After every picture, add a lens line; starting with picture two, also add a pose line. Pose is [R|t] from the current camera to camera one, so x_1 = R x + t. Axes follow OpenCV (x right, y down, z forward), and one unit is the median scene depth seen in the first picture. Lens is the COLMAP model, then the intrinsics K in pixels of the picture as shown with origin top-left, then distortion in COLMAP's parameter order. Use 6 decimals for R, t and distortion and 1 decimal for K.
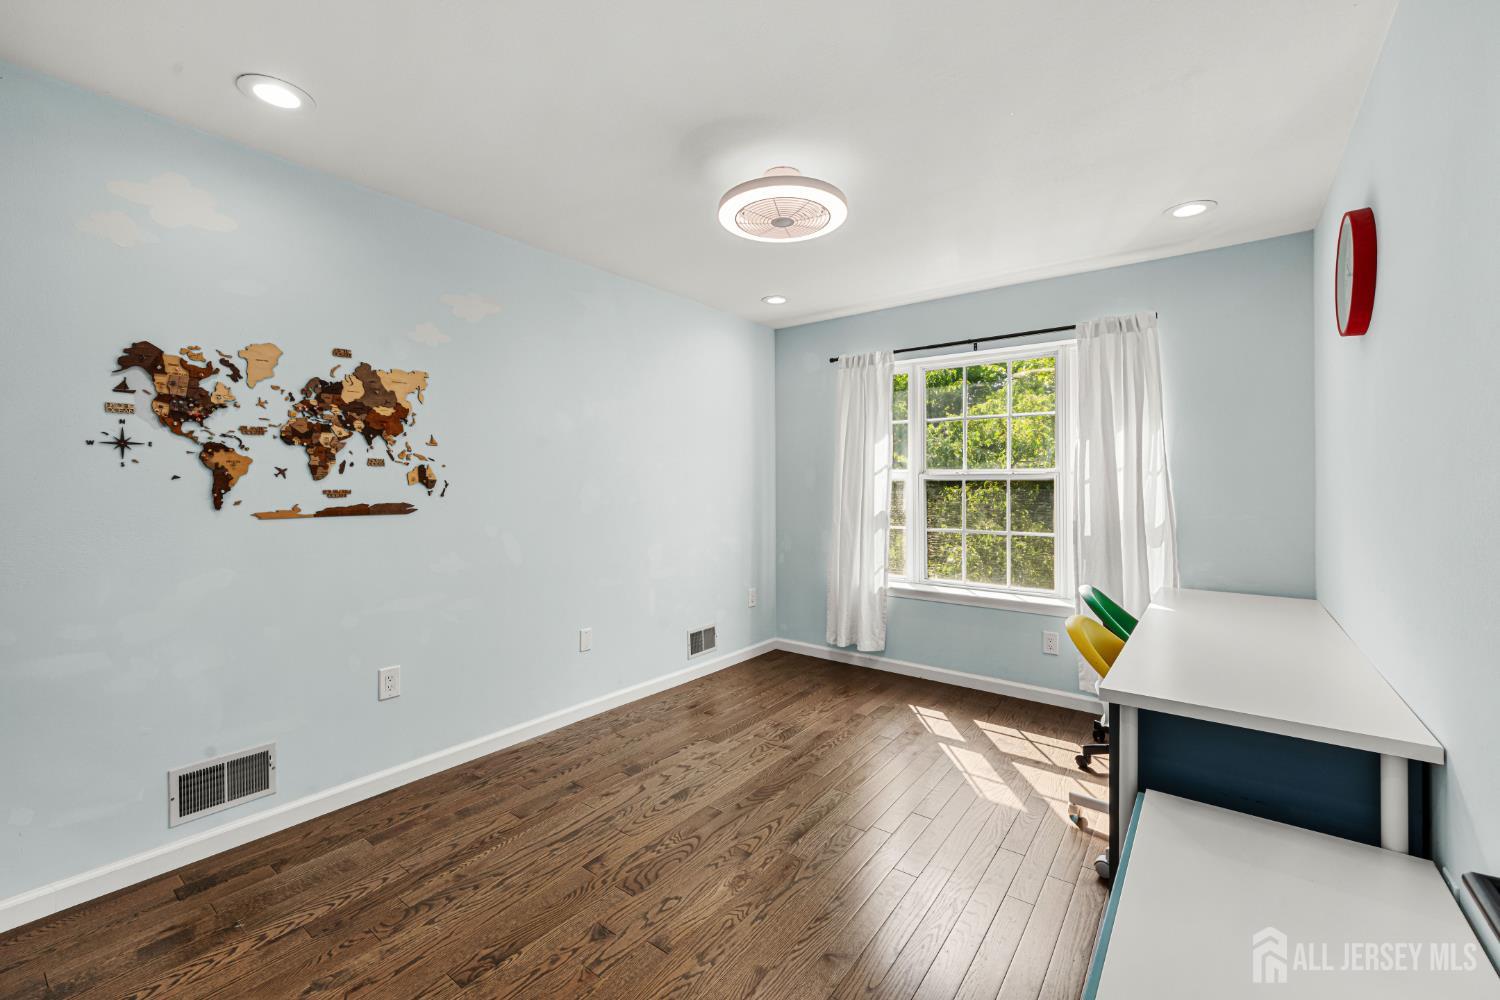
lens RADIAL K [[616.1, 0, 738.5], [0, 616.1, 486.3], [0, 0, 1]] dist [0.002005, 0.000272]
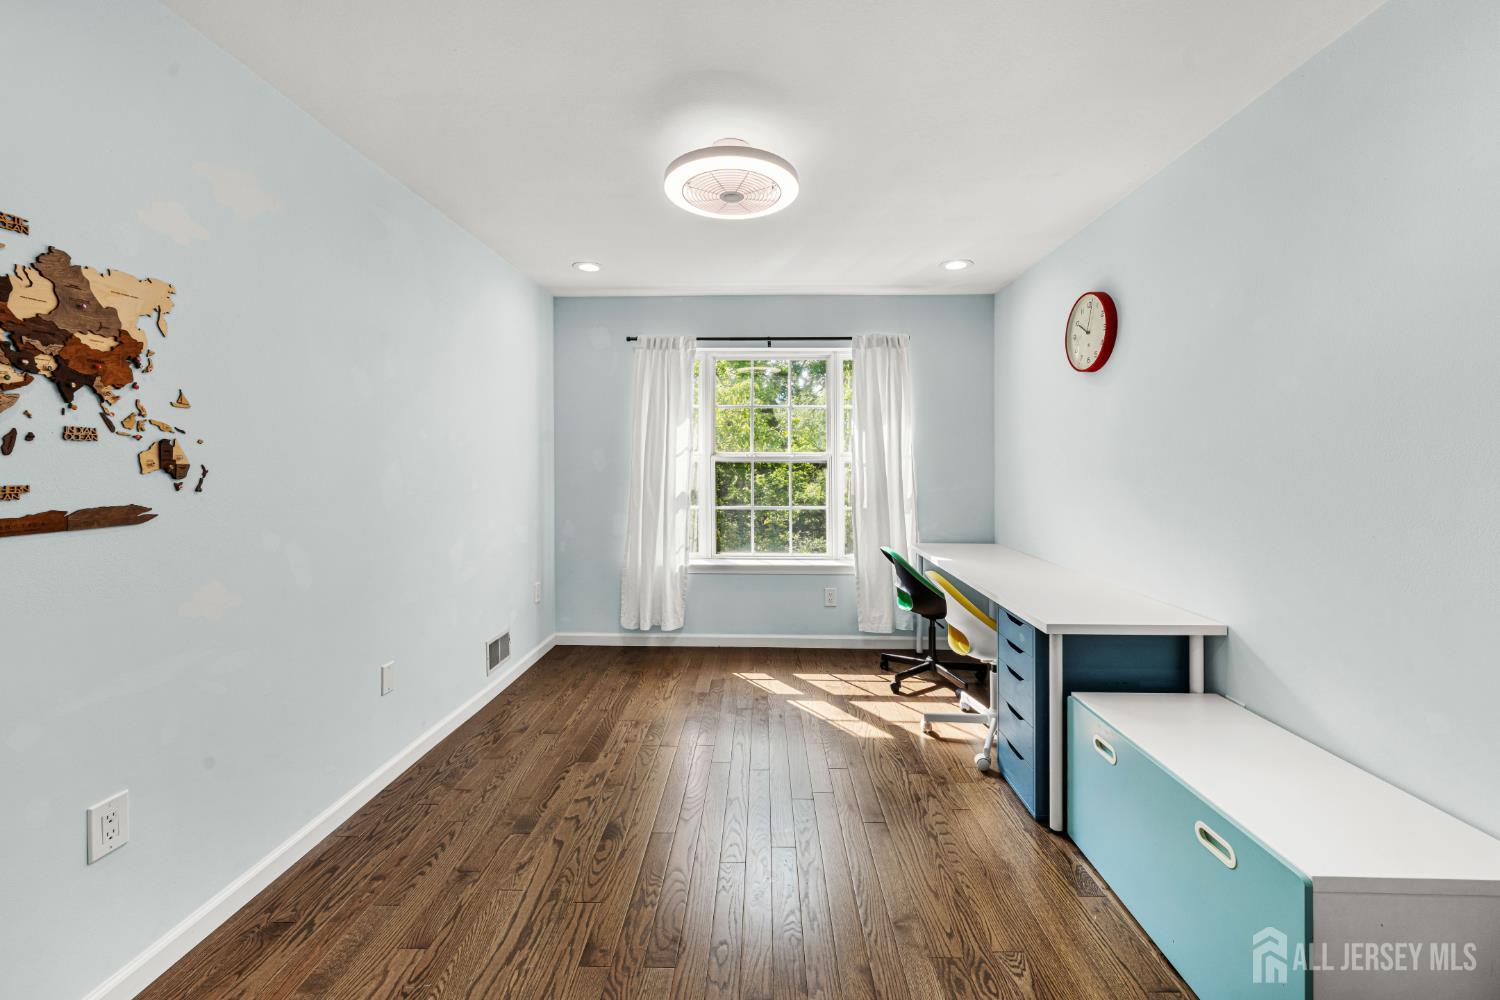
lens RADIAL K [[589.7, 0, 745.1], [0, 589.7, 464.7], [0, 0, 1]] dist [-0.000822, -0.000987]
pose [[0.806099, -0.003195, 0.591771, -0.406996], [0.002166, 0.999995, 0.002449, -0.011093], [-0.591776, -0.000693, 0.806102, 0.219794]]
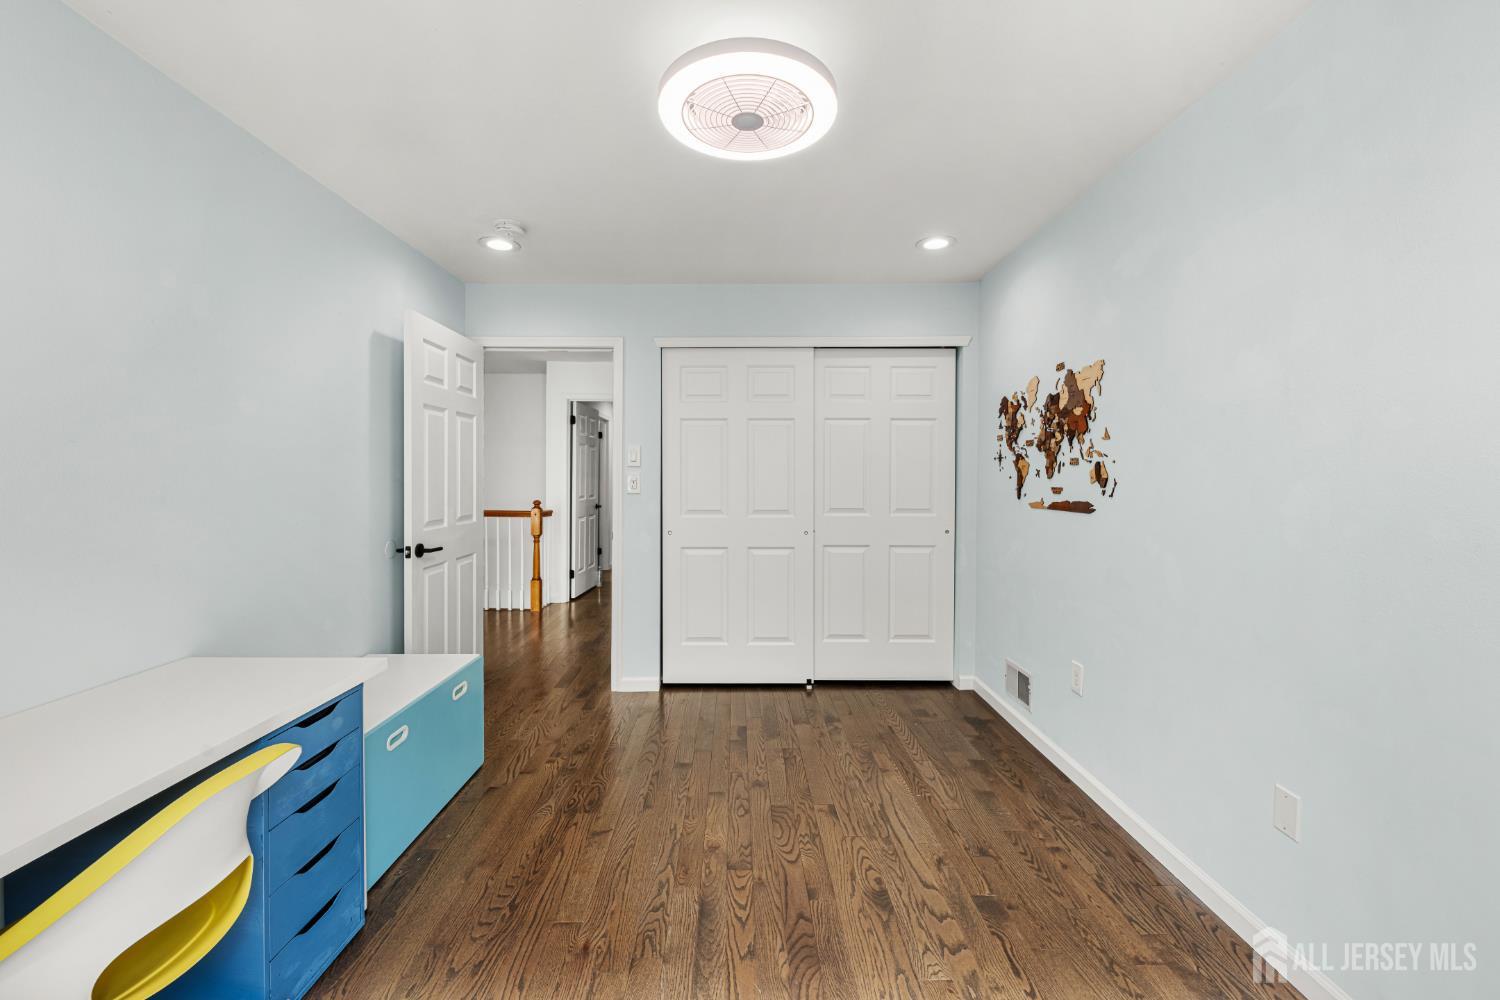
lens RADIAL K [[589.7, 0, 749.1], [0, 589.7, 487.2], [0, 0, 1]] dist [-0.000822, -0.000987]
pose [[-0.772228, 0.009372, -0.635277, 0.457969], [-0.003228, 0.999820, 0.018674, -0.012115], [0.635338, 0.016471, -0.772059, 1.375834]]
